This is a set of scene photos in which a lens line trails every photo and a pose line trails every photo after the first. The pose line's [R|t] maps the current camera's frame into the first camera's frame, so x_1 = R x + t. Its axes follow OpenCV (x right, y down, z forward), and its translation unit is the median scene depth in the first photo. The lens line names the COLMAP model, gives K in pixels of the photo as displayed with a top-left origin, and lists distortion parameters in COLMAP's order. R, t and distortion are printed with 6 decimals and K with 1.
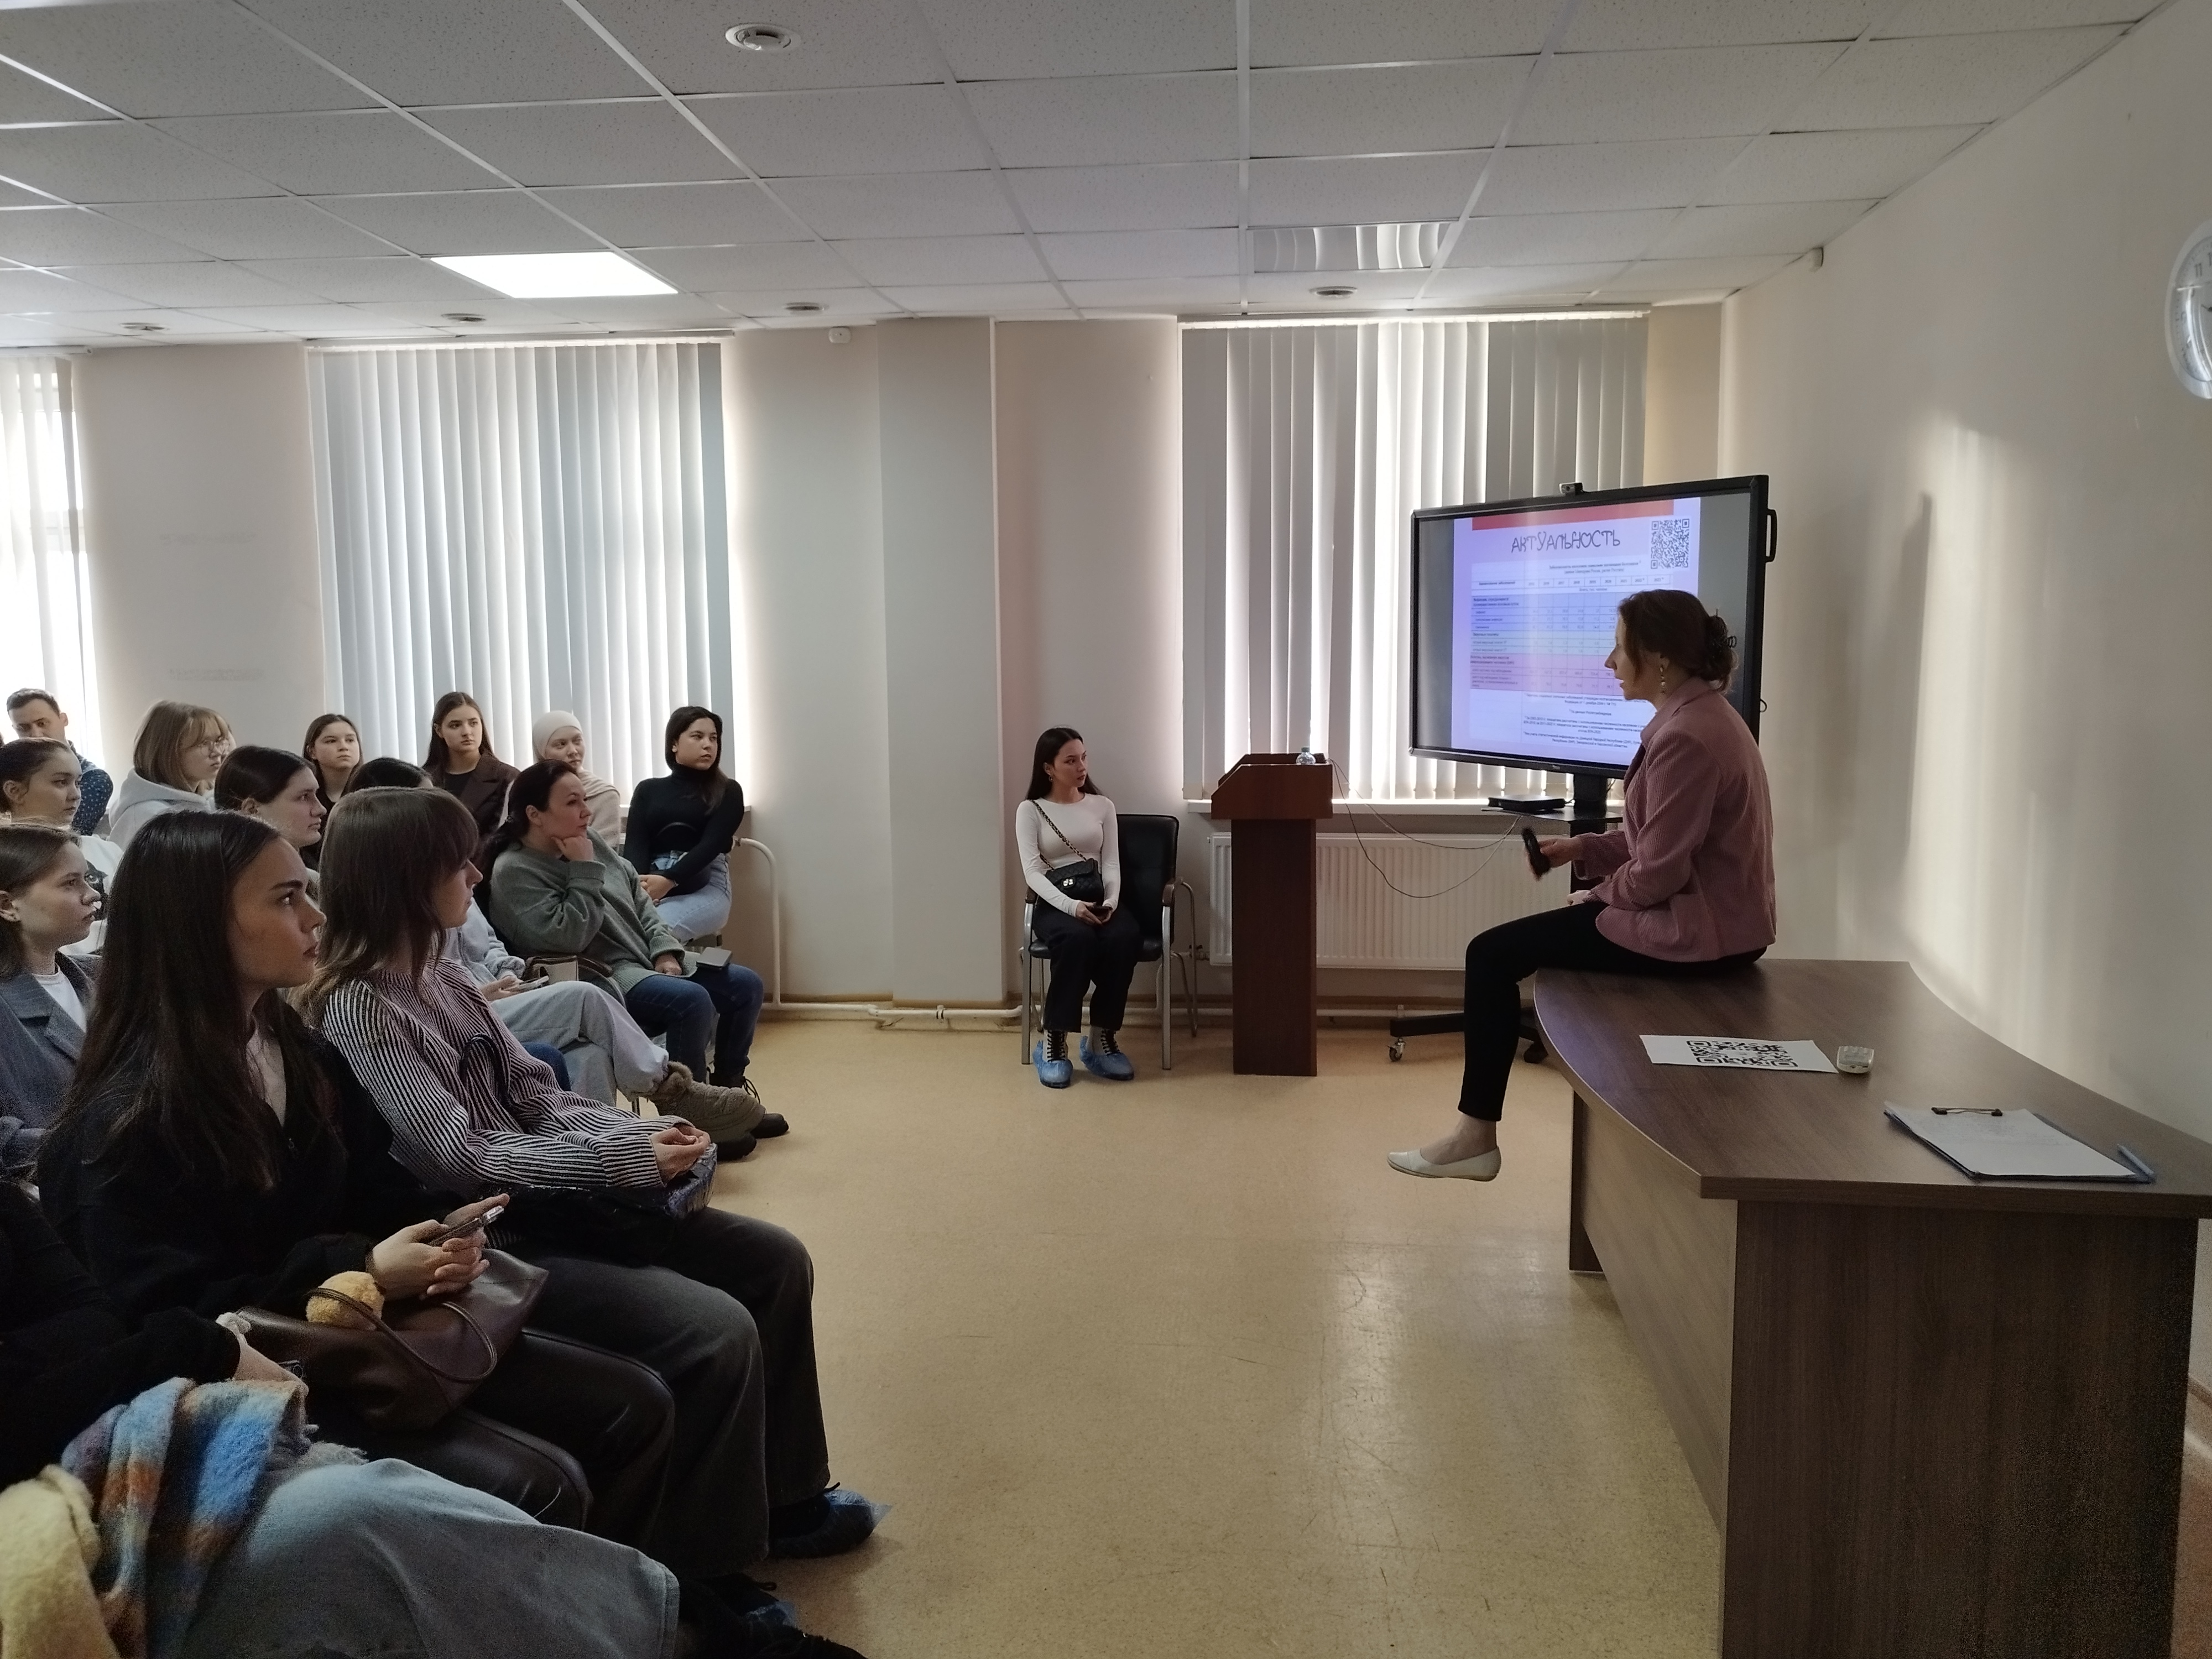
lens RADIAL K [[1583.6, 0, 1098.5], [0, 1583.6, 842.0], [0, 0, 1]] dist [0.003965, -0.009861]
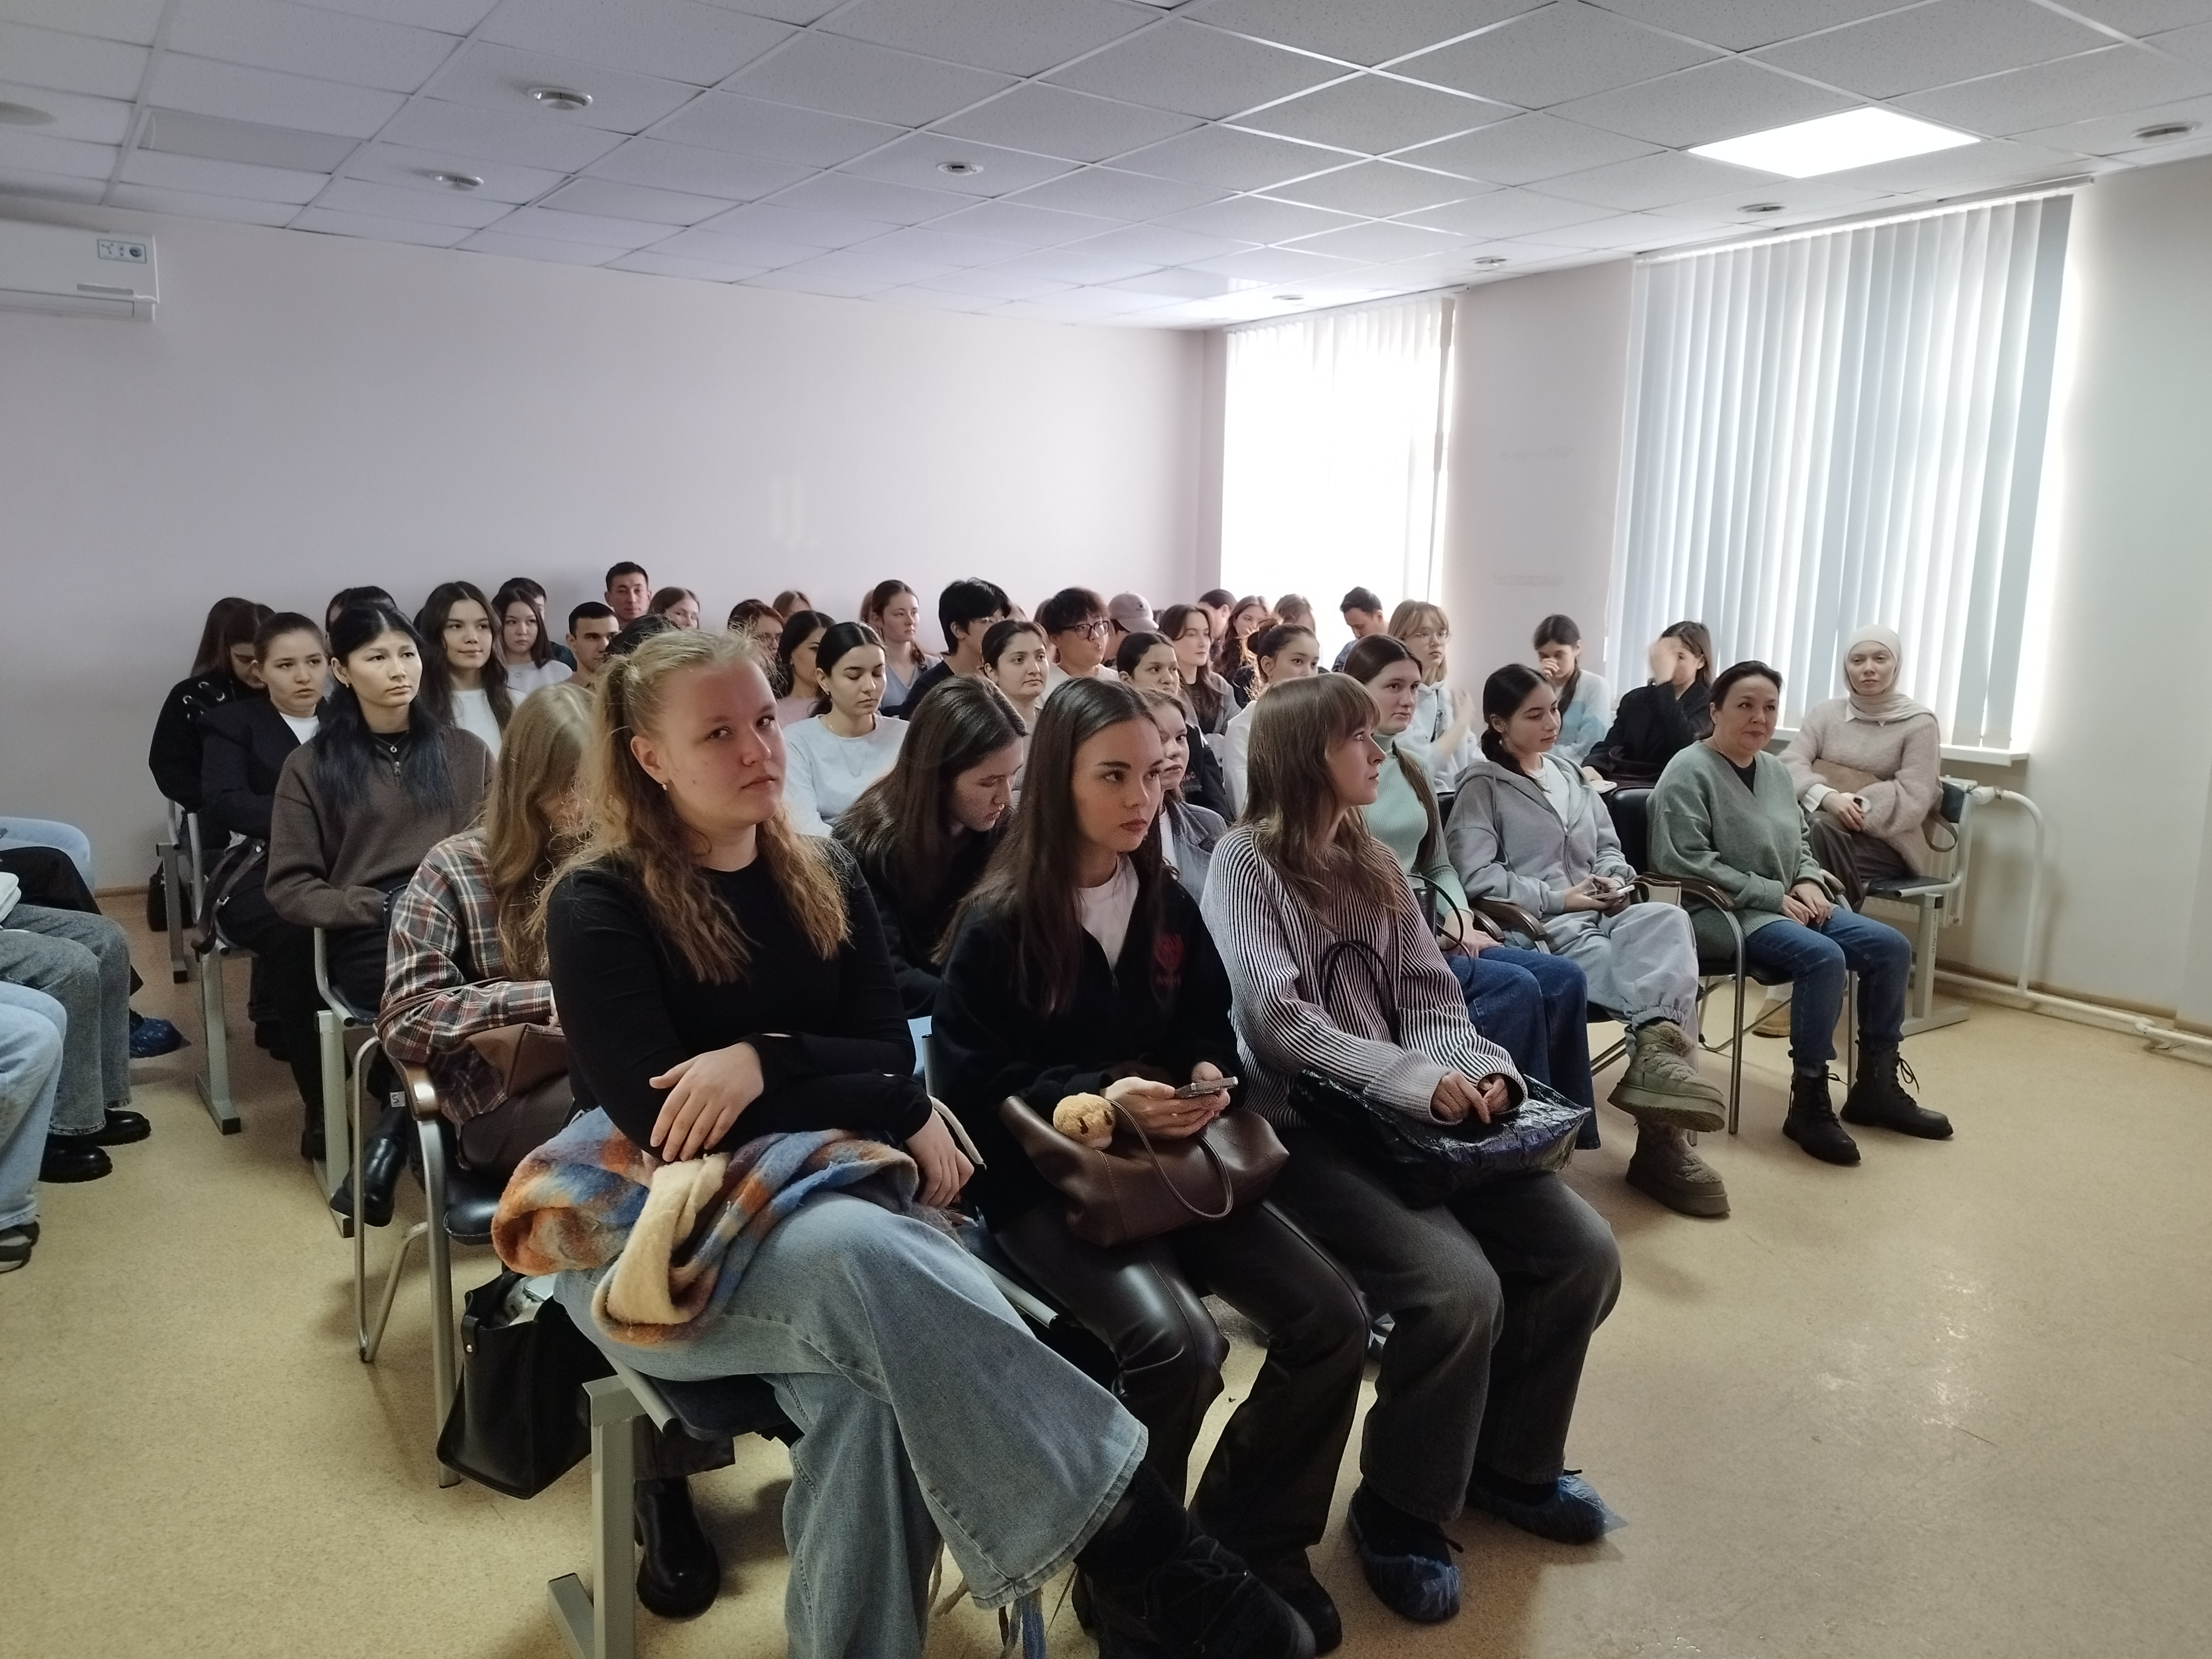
lens RADIAL K [[1583.6, 0, 1099.2], [0, 1583.6, 831.8], [0, 0, 1]] dist [0.003965, -0.009861]
pose [[0.639586, 0.146918, -0.754549, 0.118412], [-0.114518, 0.988824, 0.095464, -0.006410], [0.760142, 0.025352, 0.649263, 0.091359]]
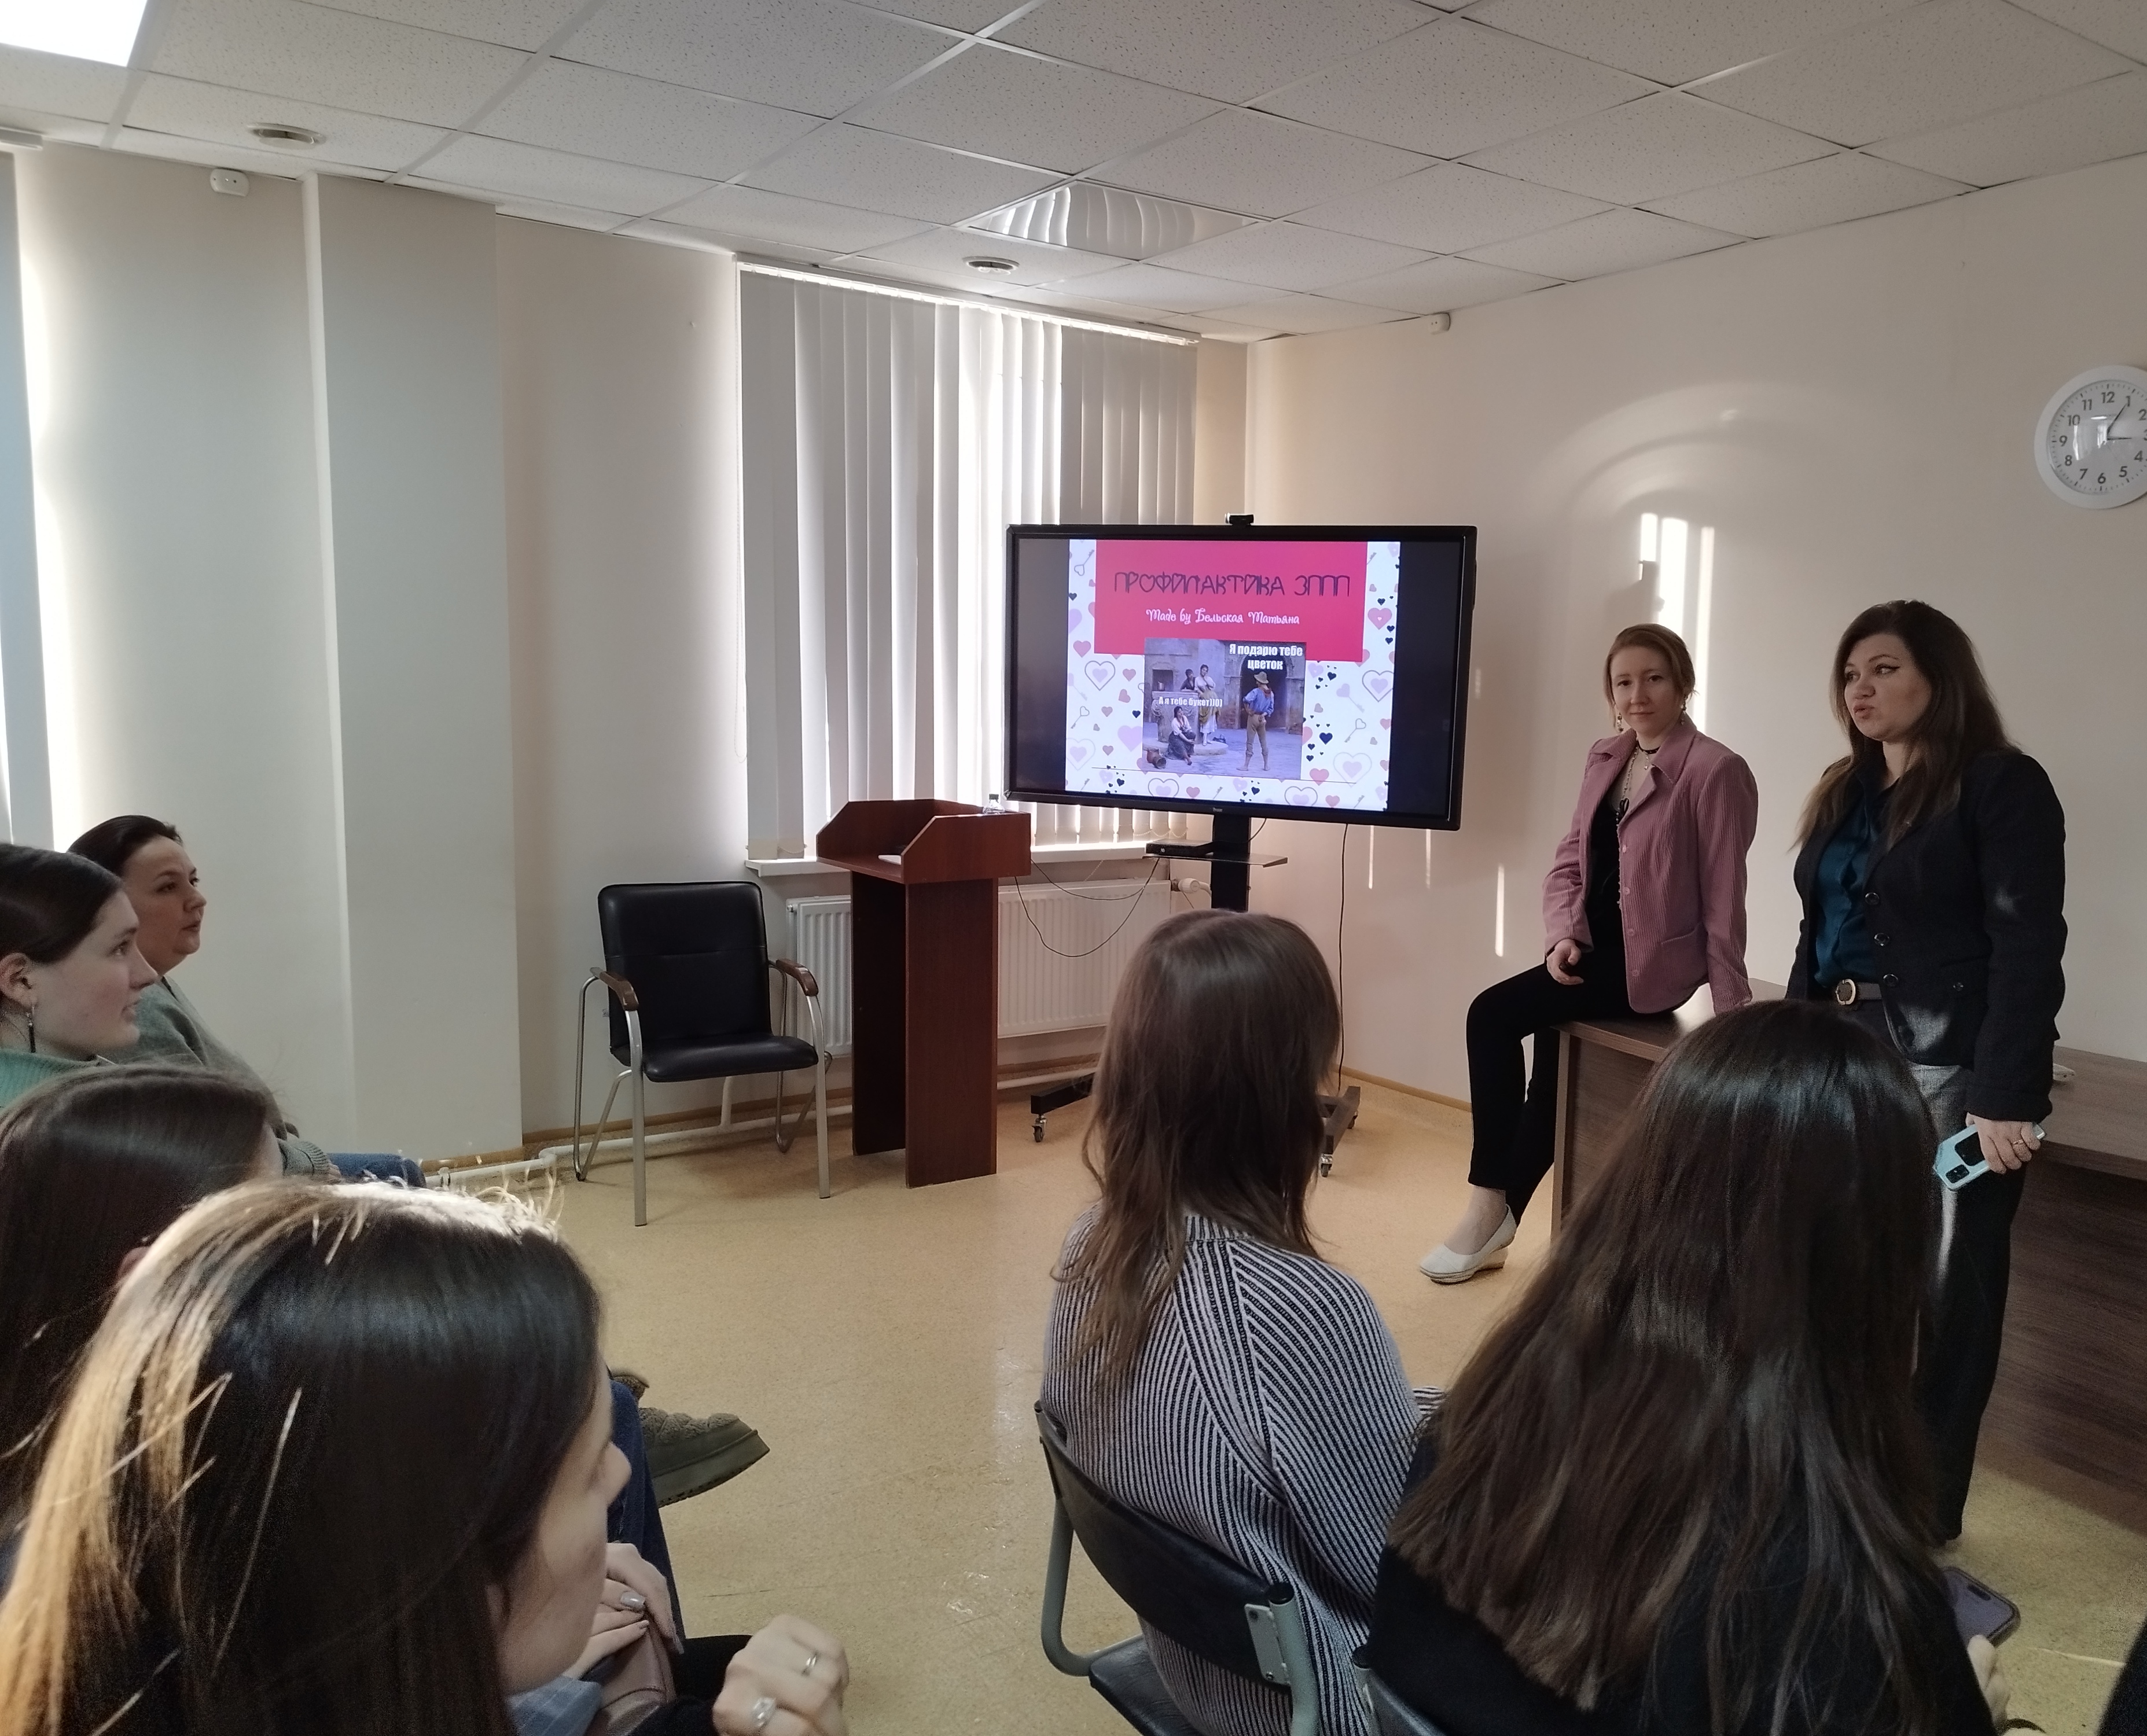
lens RADIAL K [[1669.7, 0, 1075.2], [0, 1669.7, 854.2], [0, 0, 1]] dist [0.014273, -0.010050]
pose [[0.767844, -0.041832, 0.639270, -0.380728], [0.044523, 0.998938, 0.011890, -0.031462], [-0.639088, 0.019333, 0.768890, 0.251295]]
